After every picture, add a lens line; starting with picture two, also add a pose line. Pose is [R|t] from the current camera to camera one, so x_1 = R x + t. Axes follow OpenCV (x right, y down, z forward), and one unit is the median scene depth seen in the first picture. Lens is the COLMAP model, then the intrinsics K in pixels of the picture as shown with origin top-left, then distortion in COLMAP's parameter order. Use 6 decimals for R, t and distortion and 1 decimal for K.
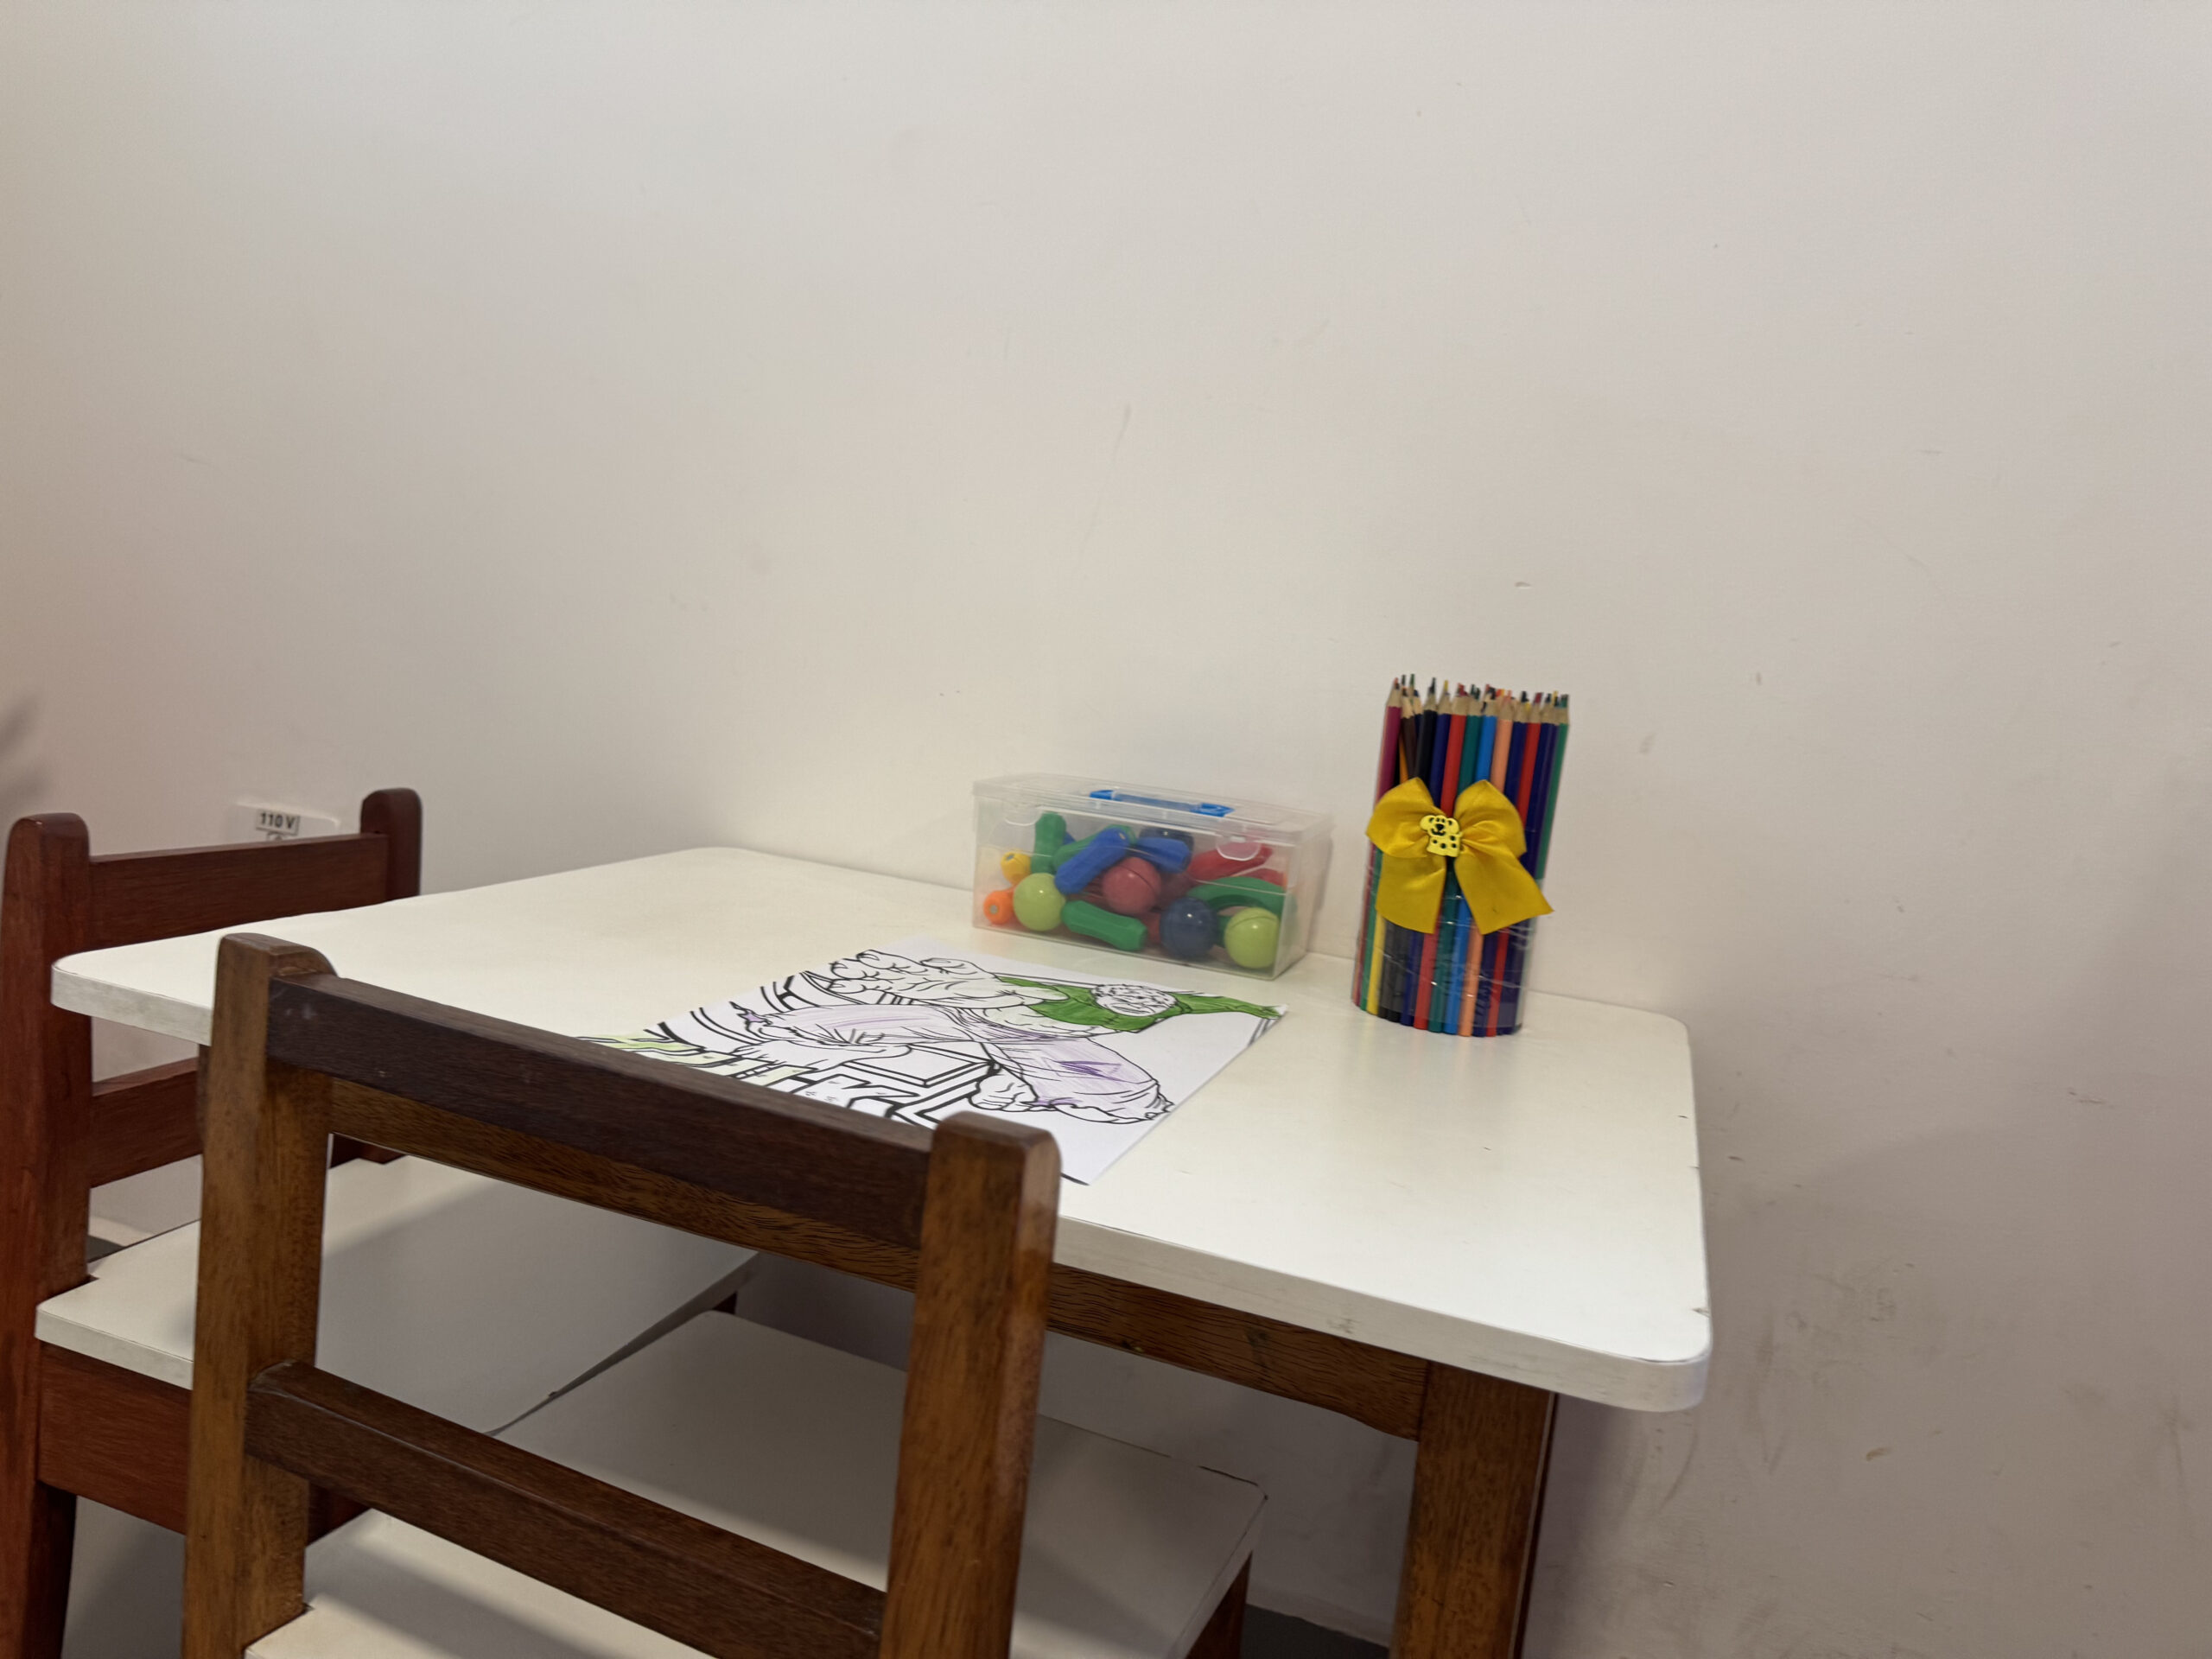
lens RADIAL K [[1552.9, 0, 1100.9], [0, 1552.9, 825.5], [0, 0, 1]] dist [0.032111, -0.009324]
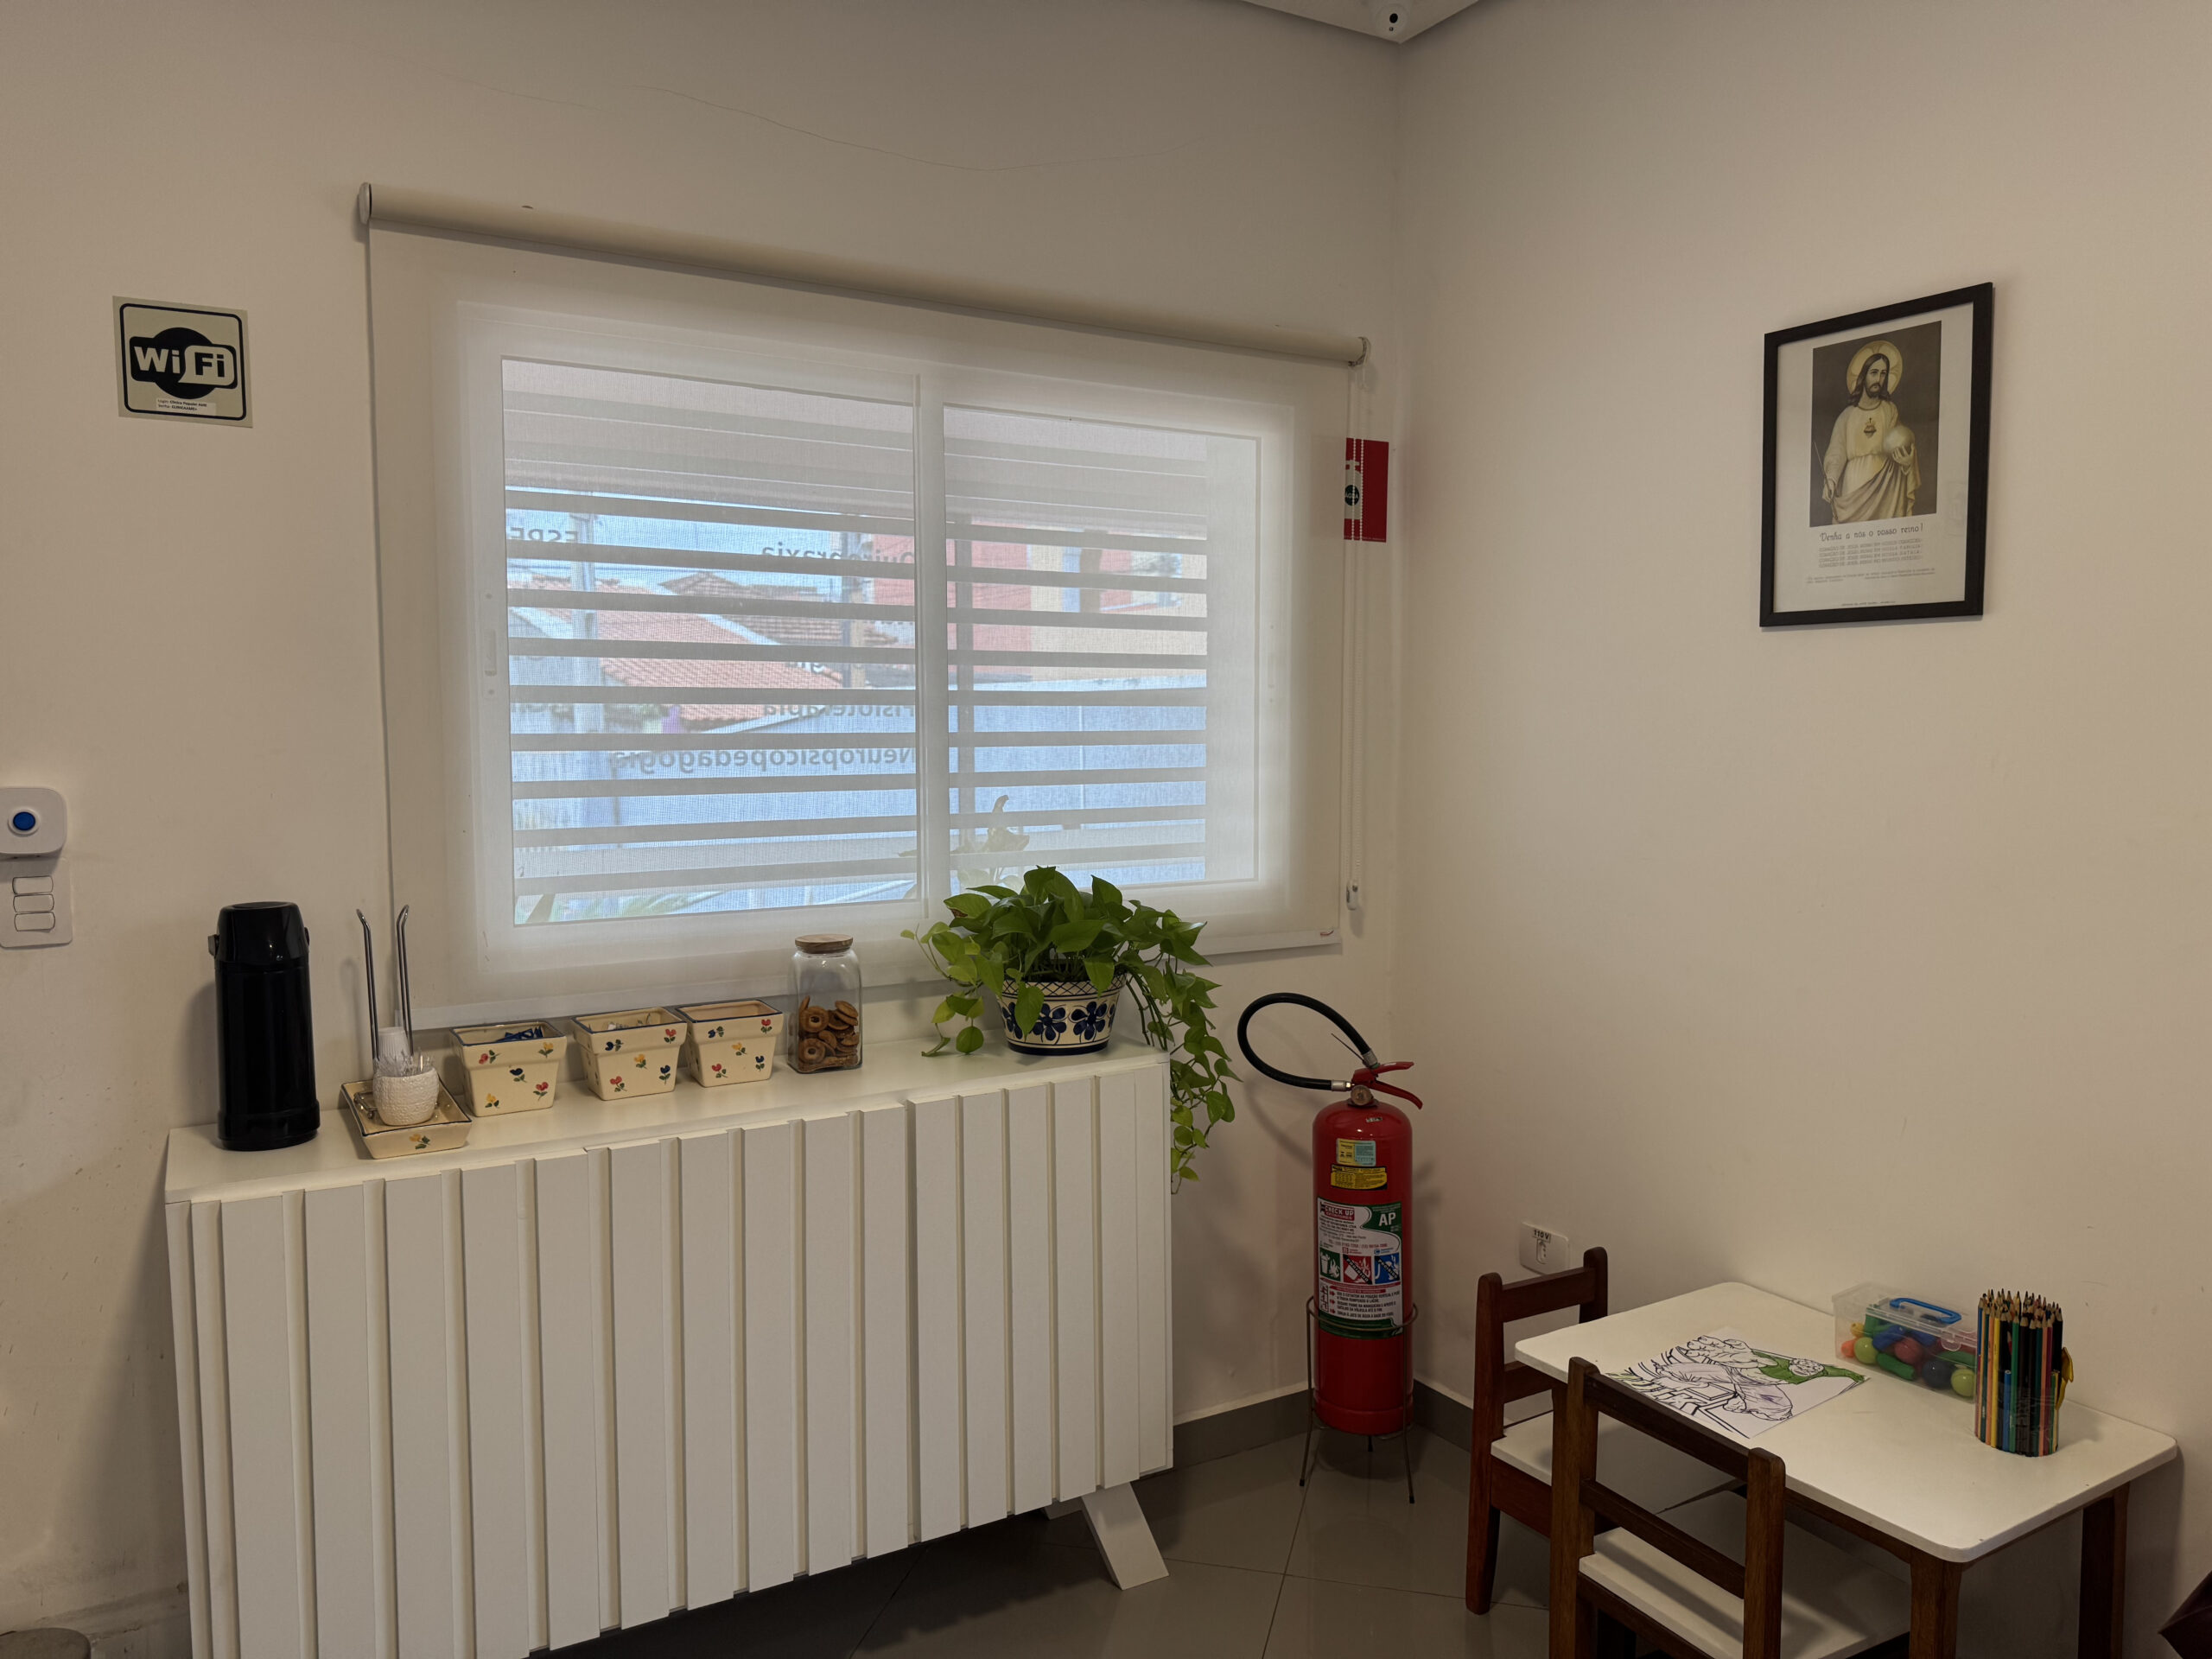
lens RADIAL K [[1552.9, 0, 1109.4], [0, 1552.9, 824.0], [0, 0, 1]] dist [0.032111, -0.009324]
pose [[0.774961, -0.068192, -0.628319, 0.689506], [-0.001605, 0.993947, -0.109853, -0.526146], [0.632007, 0.086140, 0.770161, -1.813990]]
